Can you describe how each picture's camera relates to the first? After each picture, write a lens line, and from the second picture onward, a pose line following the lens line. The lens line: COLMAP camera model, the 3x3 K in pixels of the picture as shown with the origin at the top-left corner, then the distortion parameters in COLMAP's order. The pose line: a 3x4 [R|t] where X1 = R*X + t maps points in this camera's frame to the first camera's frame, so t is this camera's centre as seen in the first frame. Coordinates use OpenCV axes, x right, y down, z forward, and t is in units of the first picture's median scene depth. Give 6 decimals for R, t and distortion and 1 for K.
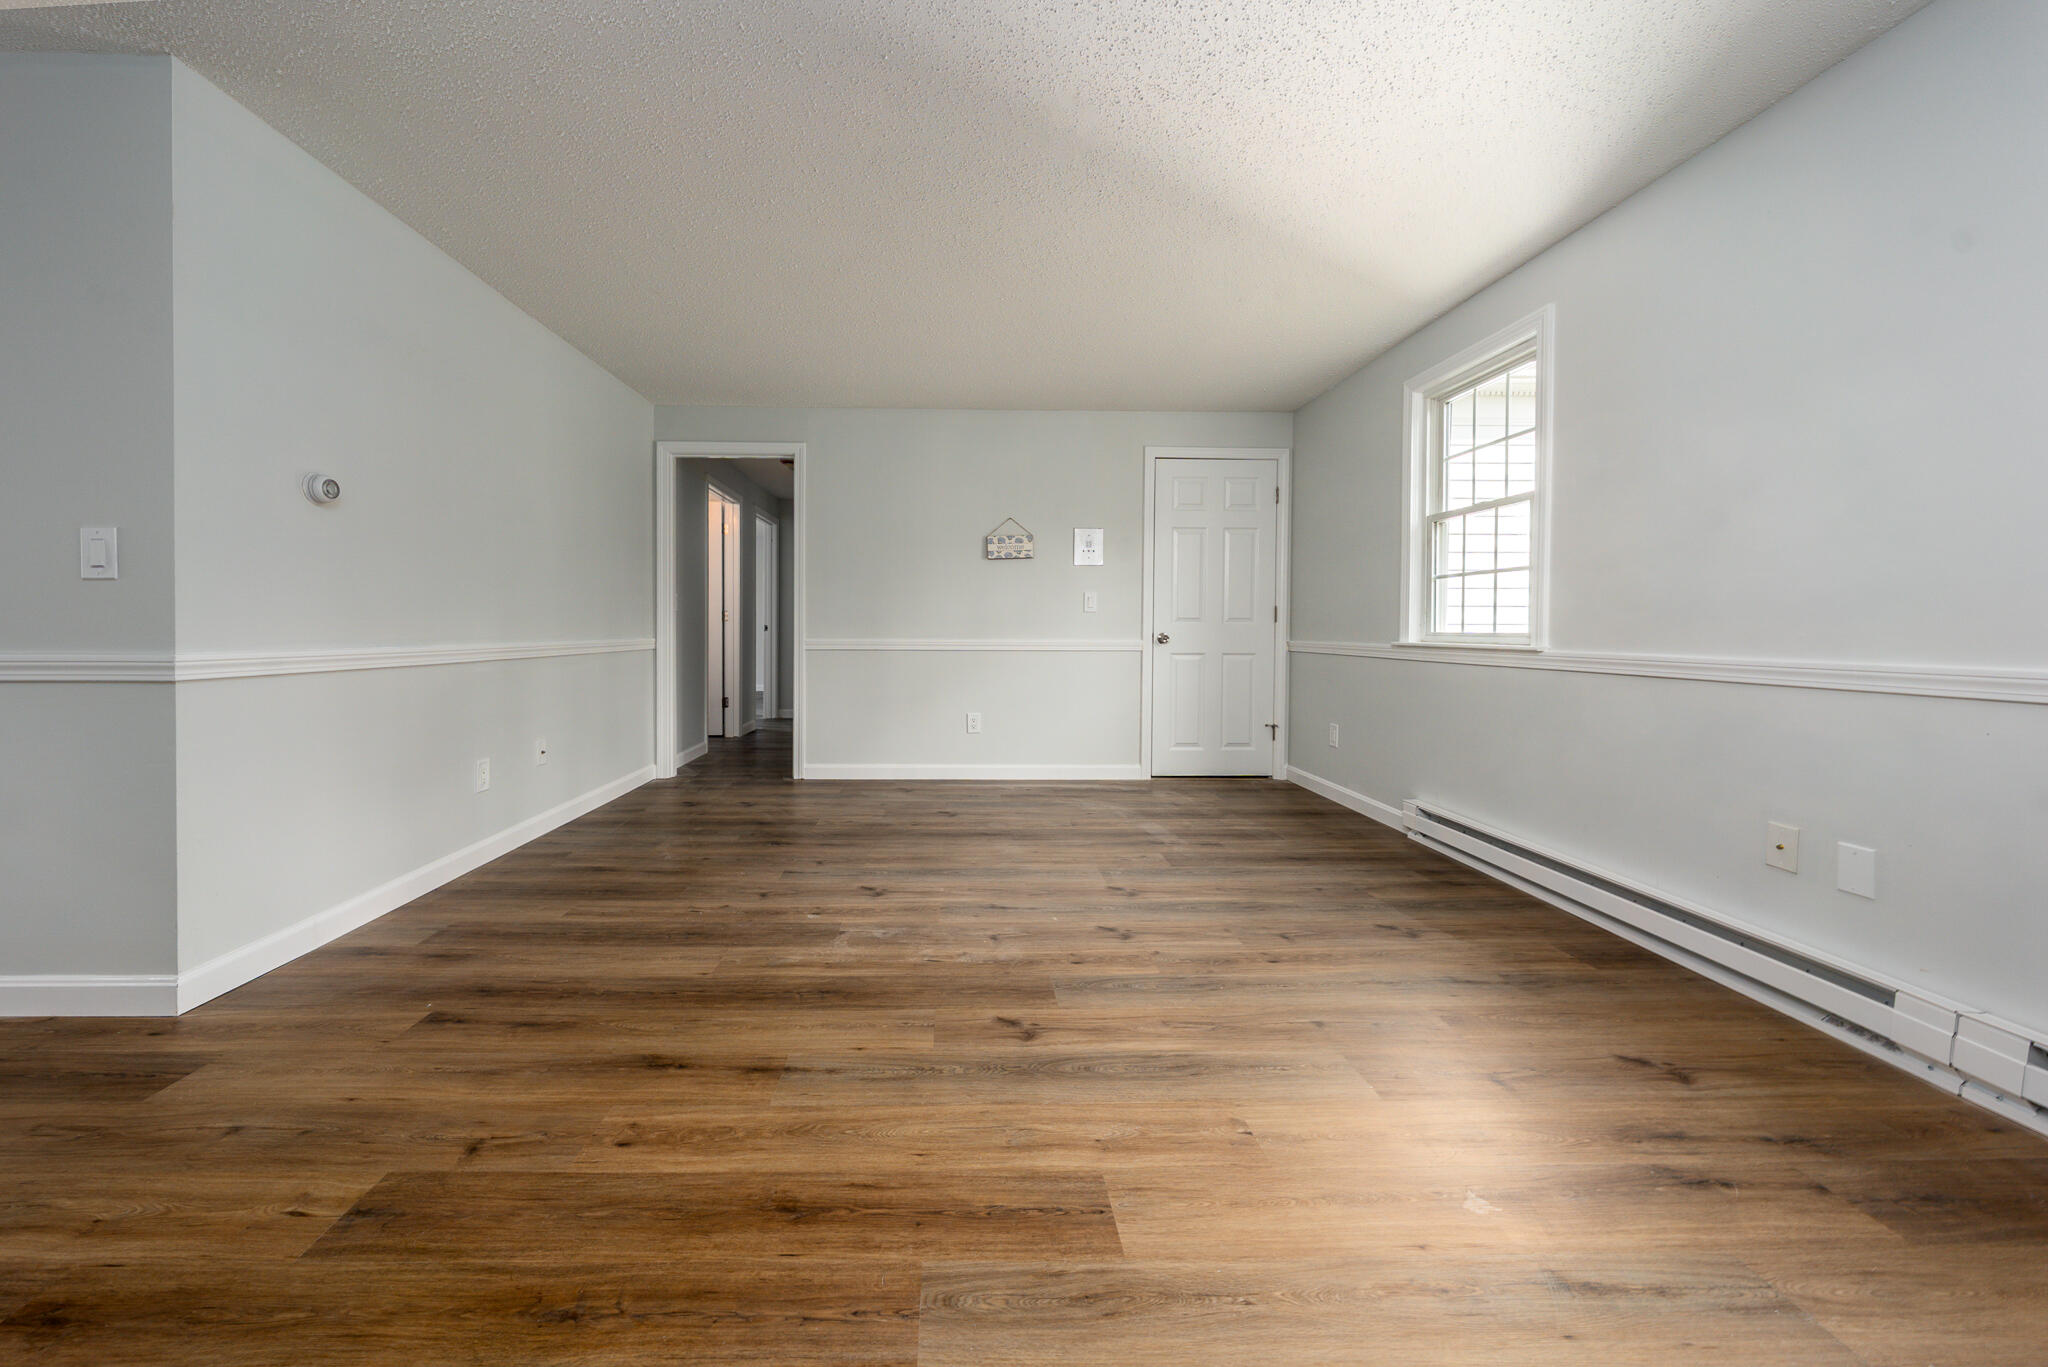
lens RADIAL K [[729.4, 0, 906.1], [0, 729.4, 637.8], [0, 0, 1]] dist [-0.000724, -0.000127]
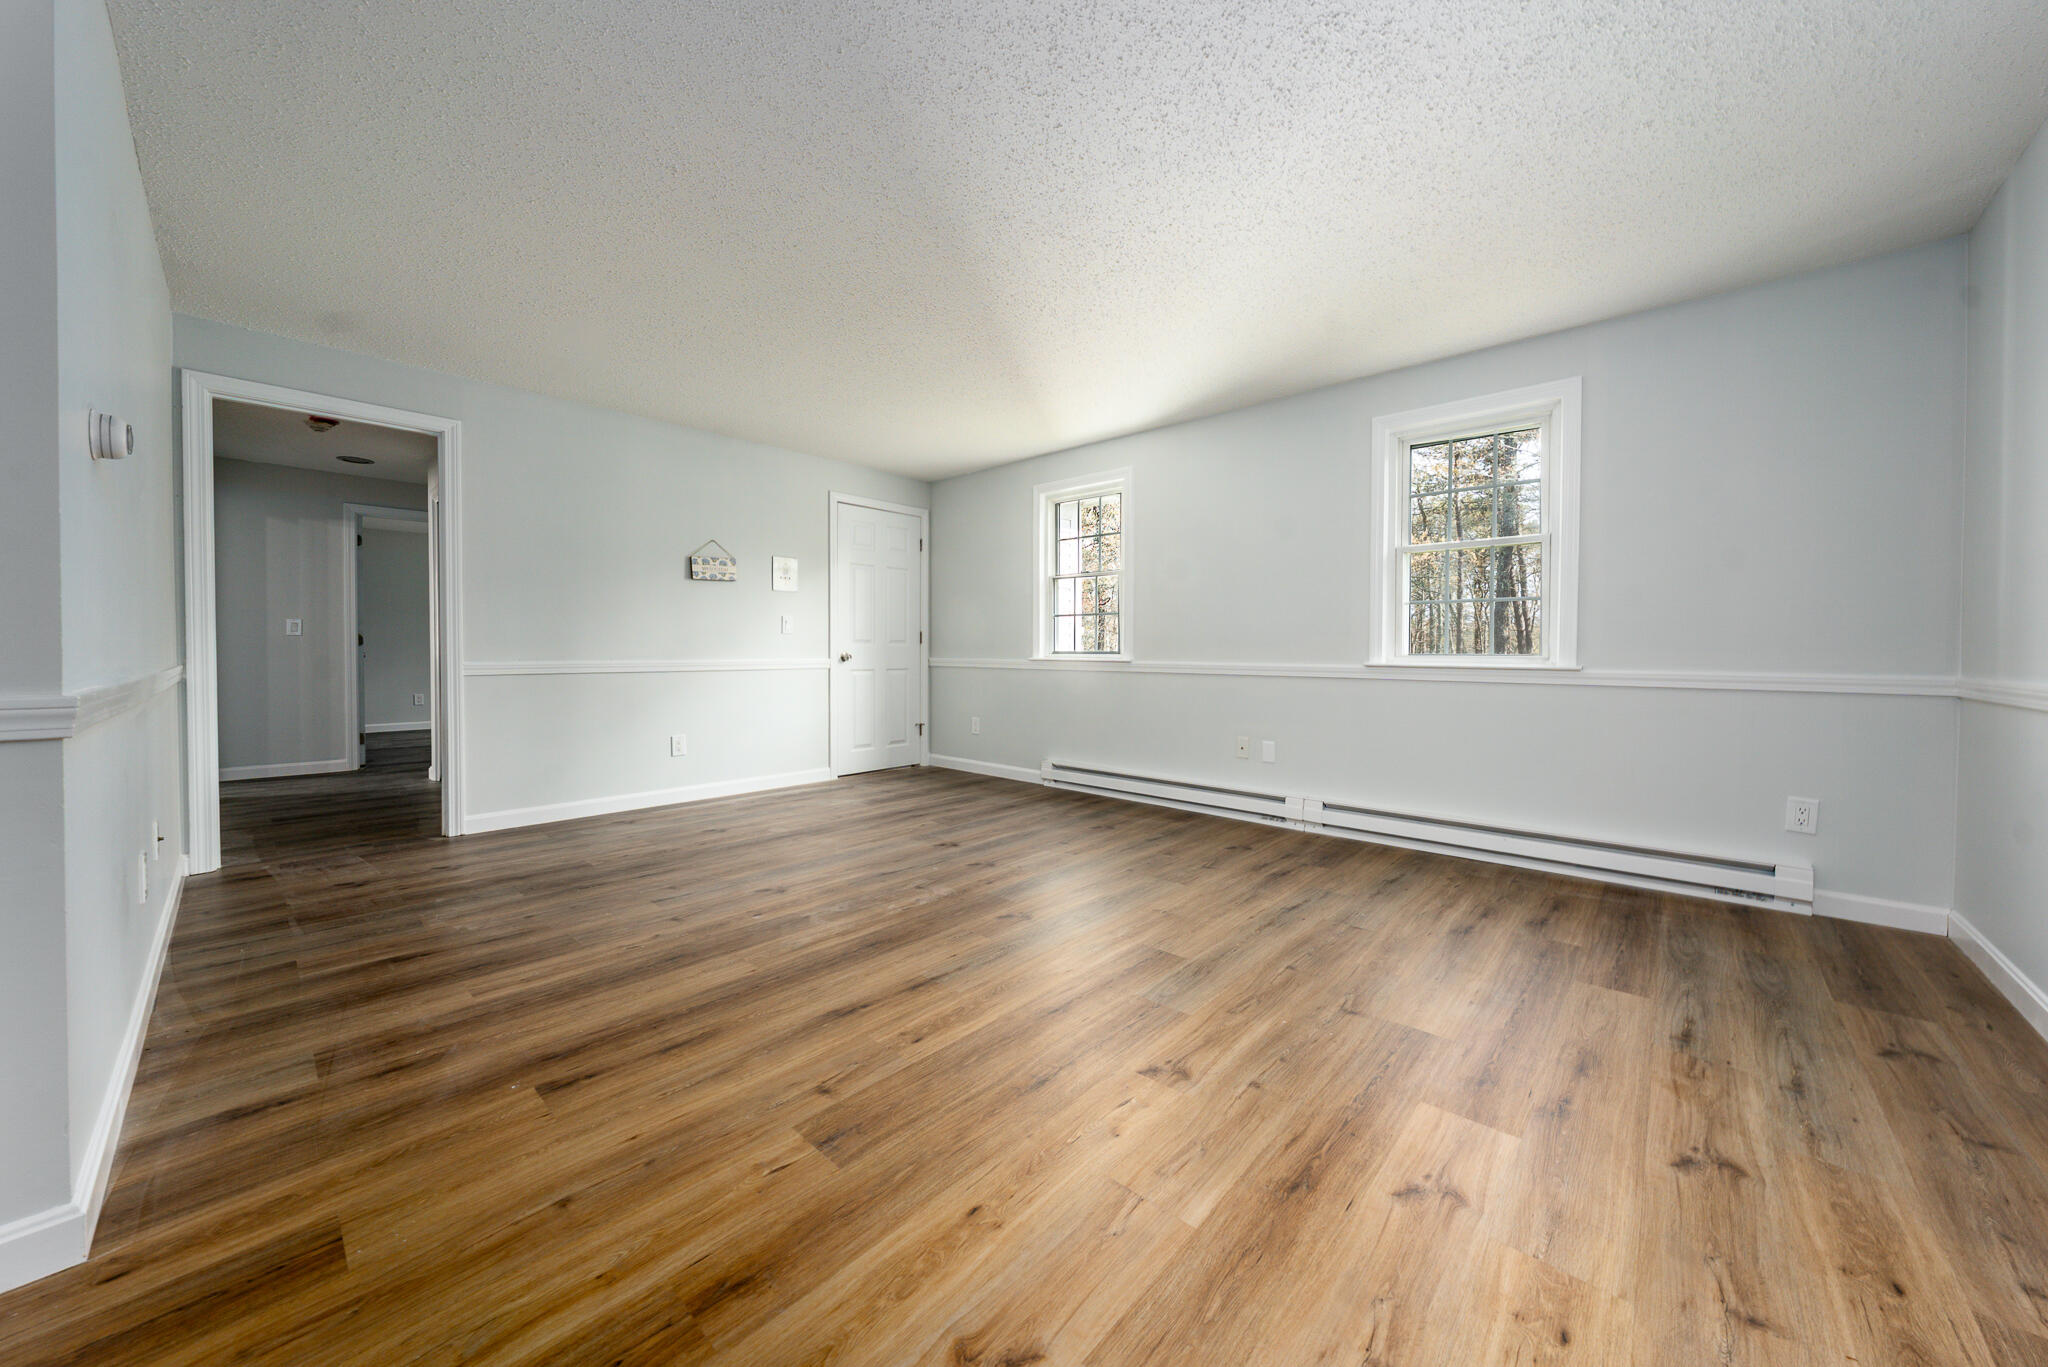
lens RADIAL K [[728.0, 0, 1028.5], [0, 728.0, 656.1], [0, 0, 1]] dist [-0.001321, -0.000175]
pose [[0.682053, -0.008334, 0.731255, -0.597035], [0.009770, 0.999950, 0.002283, -0.001691], [-0.731237, 0.005587, 0.682100, -0.024833]]
